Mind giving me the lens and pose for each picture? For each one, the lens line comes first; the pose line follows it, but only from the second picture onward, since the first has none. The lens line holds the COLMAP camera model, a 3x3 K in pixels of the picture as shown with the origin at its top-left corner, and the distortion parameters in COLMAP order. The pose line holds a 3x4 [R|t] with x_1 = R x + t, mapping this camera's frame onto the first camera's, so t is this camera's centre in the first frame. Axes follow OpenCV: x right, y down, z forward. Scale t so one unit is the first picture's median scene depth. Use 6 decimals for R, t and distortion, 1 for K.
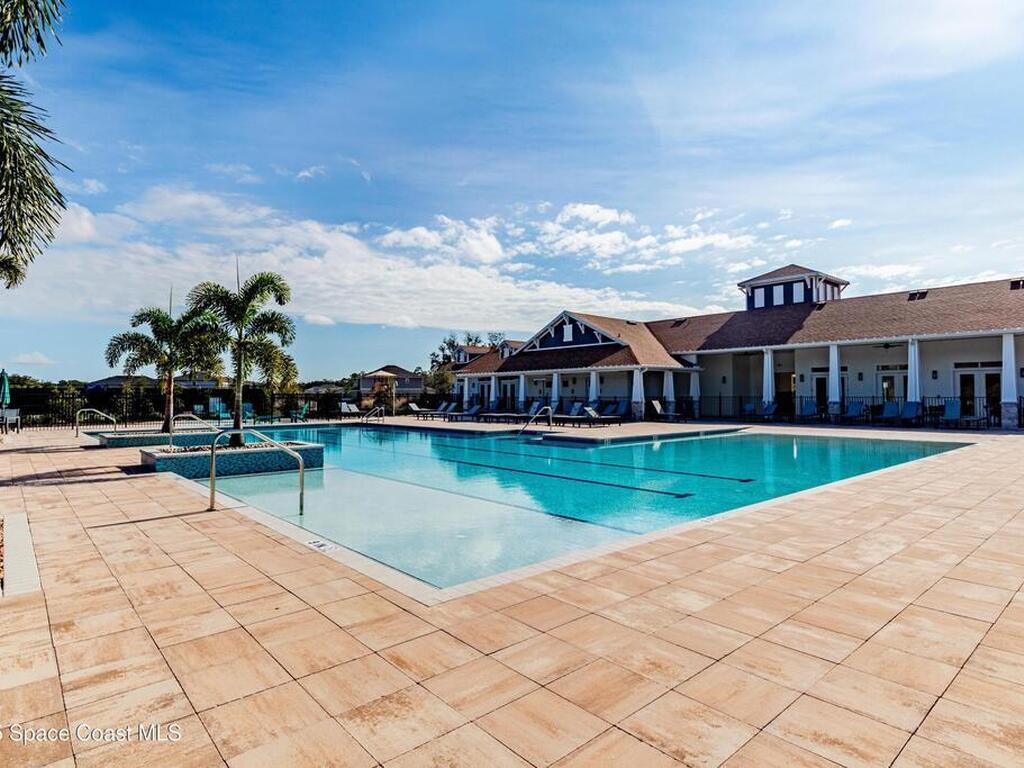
lens RADIAL K [[570.0, 0, 512.7], [0, 570.0, 385.0], [0, 0, 1]] dist [0.000400, 0.000983]
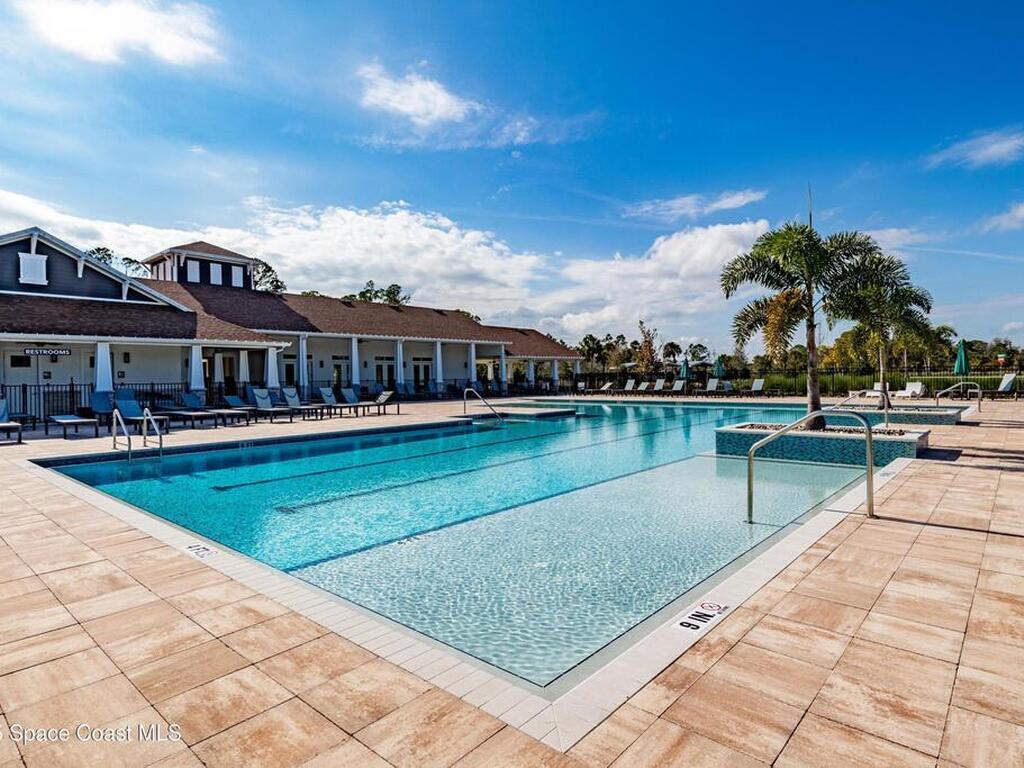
lens RADIAL K [[570.0, 0, 522.6], [0, 570.0, 385.2], [0, 0, 1]] dist [0.000400, 0.000983]
pose [[-0.130167, -0.009991, 0.991442, -0.644258], [-0.005486, 0.999941, 0.009356, 0.016374], [-0.991477, -0.004221, -0.130214, 0.761524]]
